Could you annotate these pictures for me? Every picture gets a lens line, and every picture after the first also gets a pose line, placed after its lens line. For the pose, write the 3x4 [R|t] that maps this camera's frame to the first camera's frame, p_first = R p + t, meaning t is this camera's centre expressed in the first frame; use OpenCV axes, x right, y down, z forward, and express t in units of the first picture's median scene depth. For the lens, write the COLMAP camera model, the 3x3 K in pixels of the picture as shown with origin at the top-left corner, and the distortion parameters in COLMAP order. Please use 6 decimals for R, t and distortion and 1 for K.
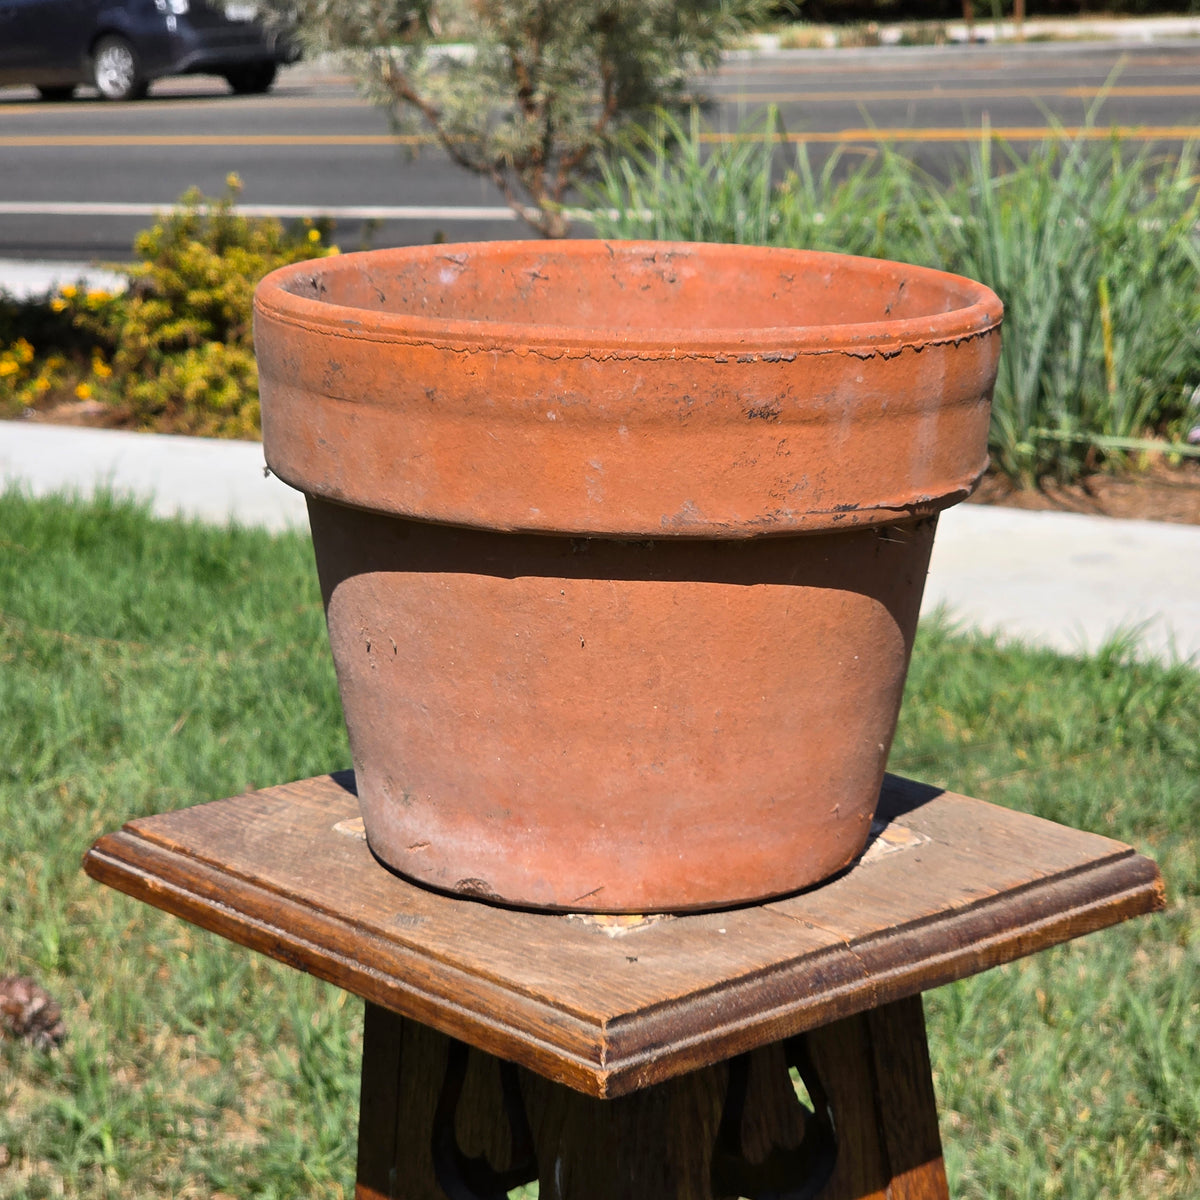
lens RADIAL K [[3176.1, 0, 610.1], [0, 3176.1, 587.5], [0, 0, 1]] dist [0.126421, 0.000000]
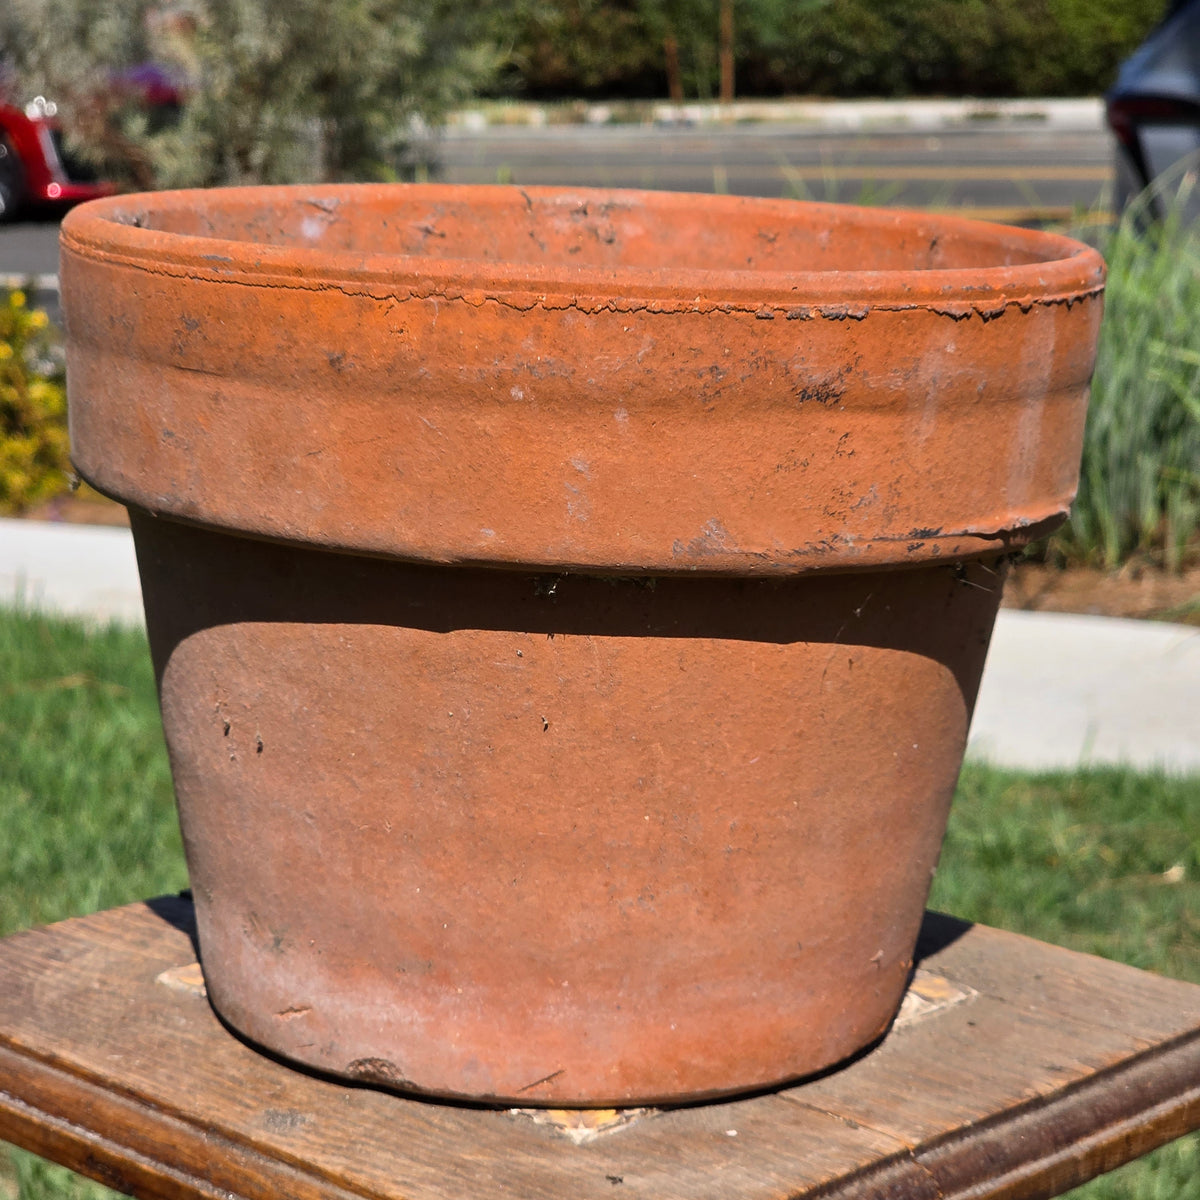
lens RADIAL K [[3176.1, 0, 585.0], [0, 3176.1, 627.4], [0, 0, 1]] dist [0.126421, 0.000000]
pose [[0.996156, 0.004406, 0.087483, -0.059827], [-0.003224, 0.999902, -0.013647, 0.005390], [-0.087535, 0.013313, 0.996073, 0.297460]]
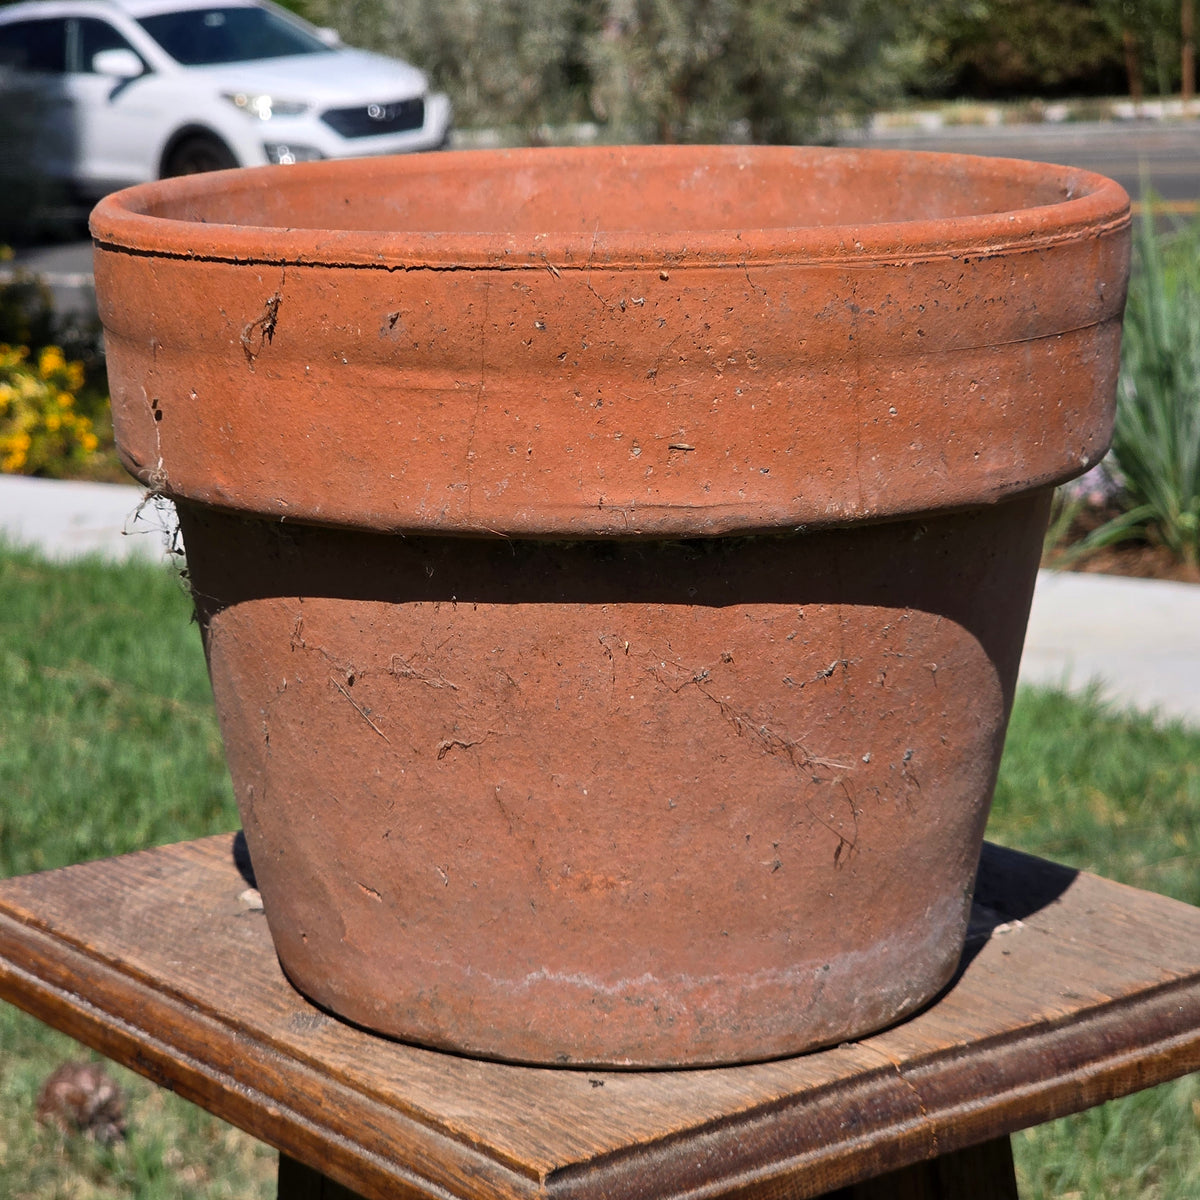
lens RADIAL K [[3176.1, 0, 553.8], [0, 3176.1, 516.1], [0, 0, 1]] dist [0.126421, 0.000000]
pose [[0.997616, 0.007664, -0.068580, 0.045050], [-0.010993, 0.998772, -0.048299, 0.022162], [0.068126, 0.048938, 0.996476, 0.260609]]
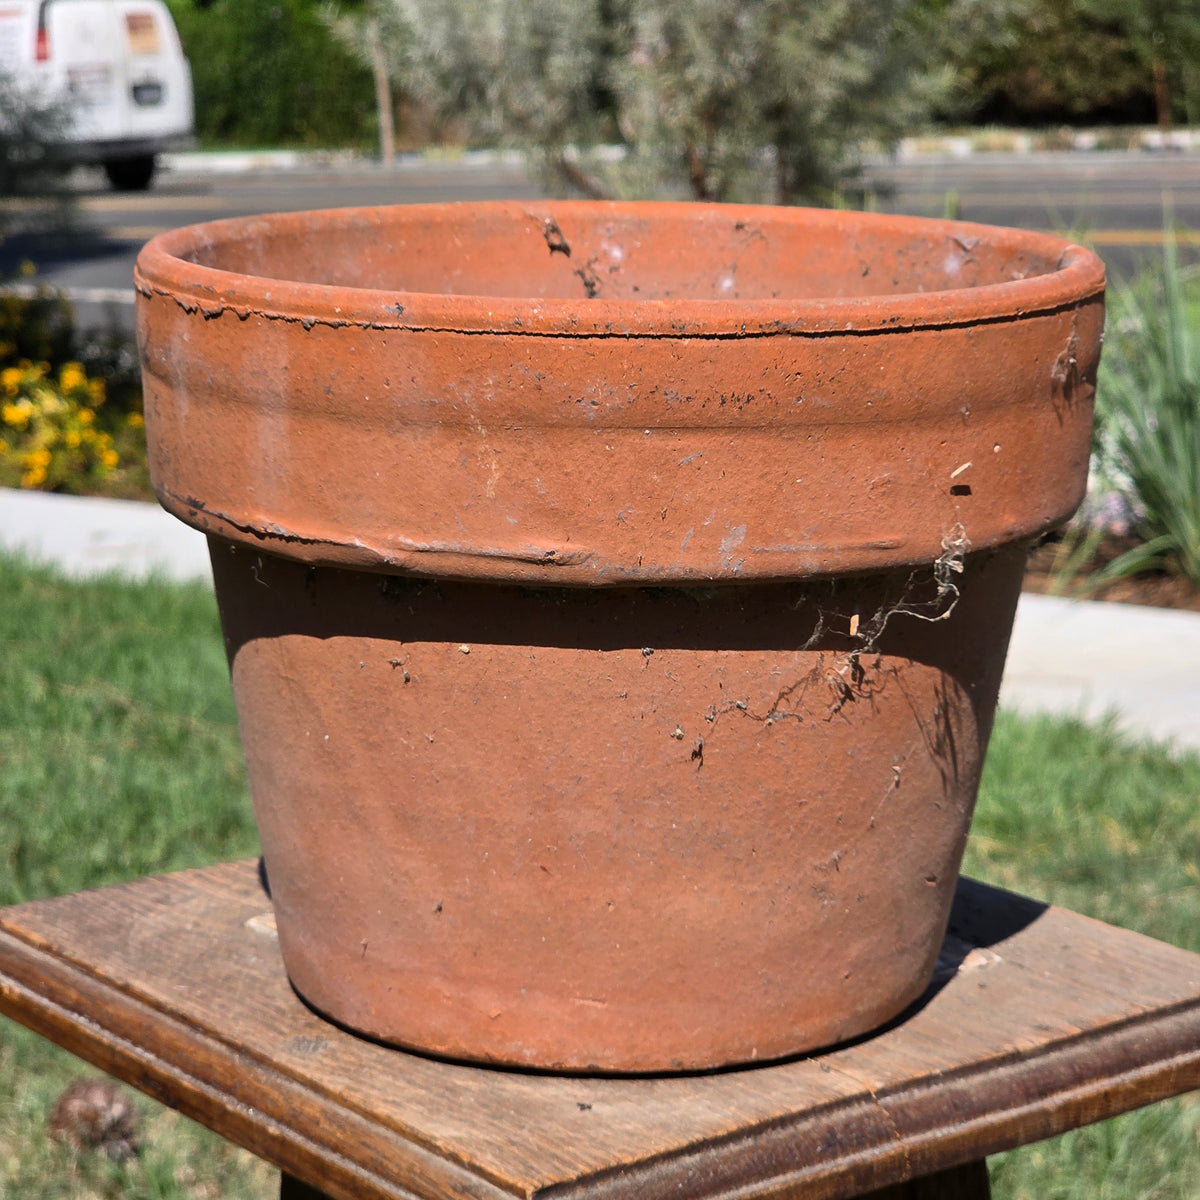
lens RADIAL K [[3176.1, 0, 618.0], [0, 3176.1, 625.2], [0, 0, 1]] dist [0.126421, 0.000000]
pose [[0.998235, 0.021625, -0.055302, 0.053144], [-0.022836, 0.999511, -0.021365, 0.017705], [0.054813, 0.022590, 0.998241, 0.234693]]
